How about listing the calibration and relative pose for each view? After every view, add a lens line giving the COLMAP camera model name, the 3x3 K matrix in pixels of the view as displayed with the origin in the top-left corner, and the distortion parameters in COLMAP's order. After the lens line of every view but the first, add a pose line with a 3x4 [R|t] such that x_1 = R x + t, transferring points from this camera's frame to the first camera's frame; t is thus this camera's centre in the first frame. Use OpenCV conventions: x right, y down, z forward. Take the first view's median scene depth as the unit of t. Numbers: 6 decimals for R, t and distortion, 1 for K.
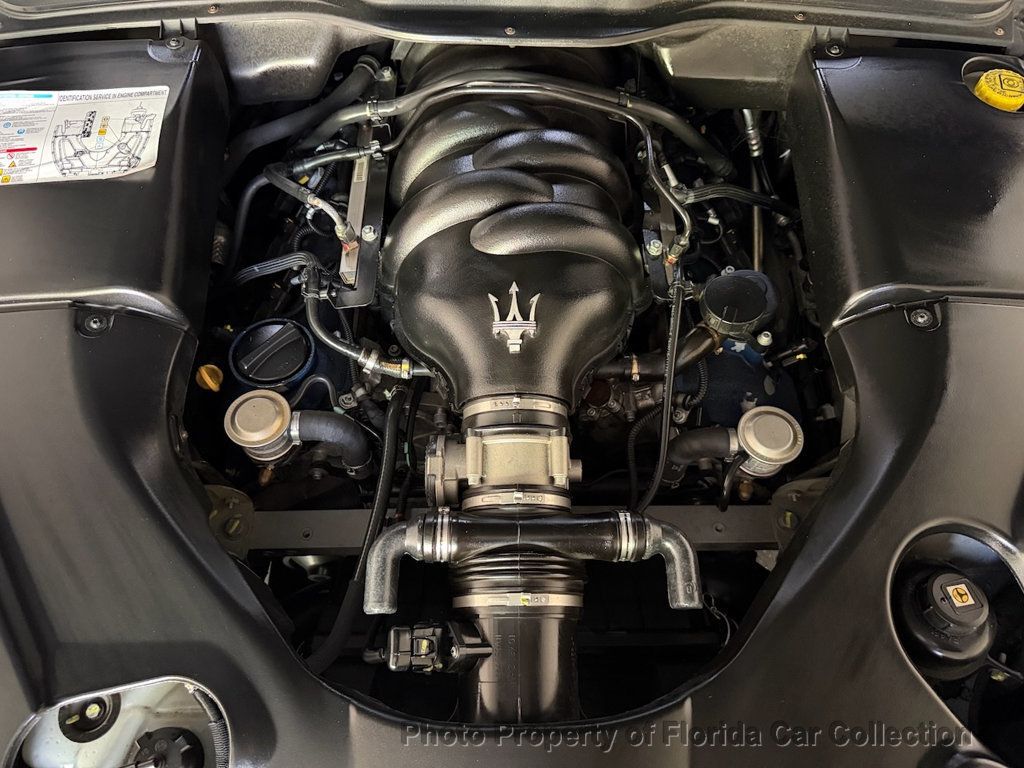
lens RADIAL K [[718.1, 0, 512.2], [0, 718.1, 352.5], [0, 0, 1]] dist [0.041078, -0.058064]
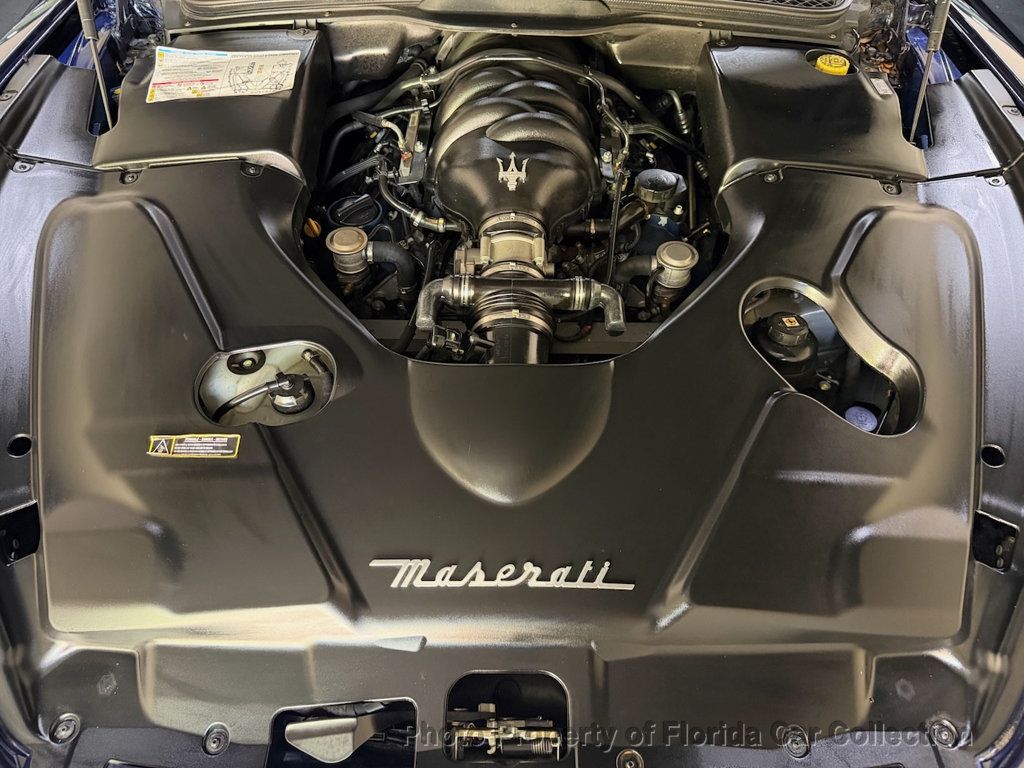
lens RADIAL K [[718.1, 0, 510.8], [0, 718.1, 375.9], [0, 0, 1]] dist [0.041078, -0.058064]
pose [[0.999748, 0.014927, -0.016748, 0.029054], [-0.017514, 0.985822, -0.166875, 0.591673], [0.014019, 0.167126, 0.985836, -0.445912]]
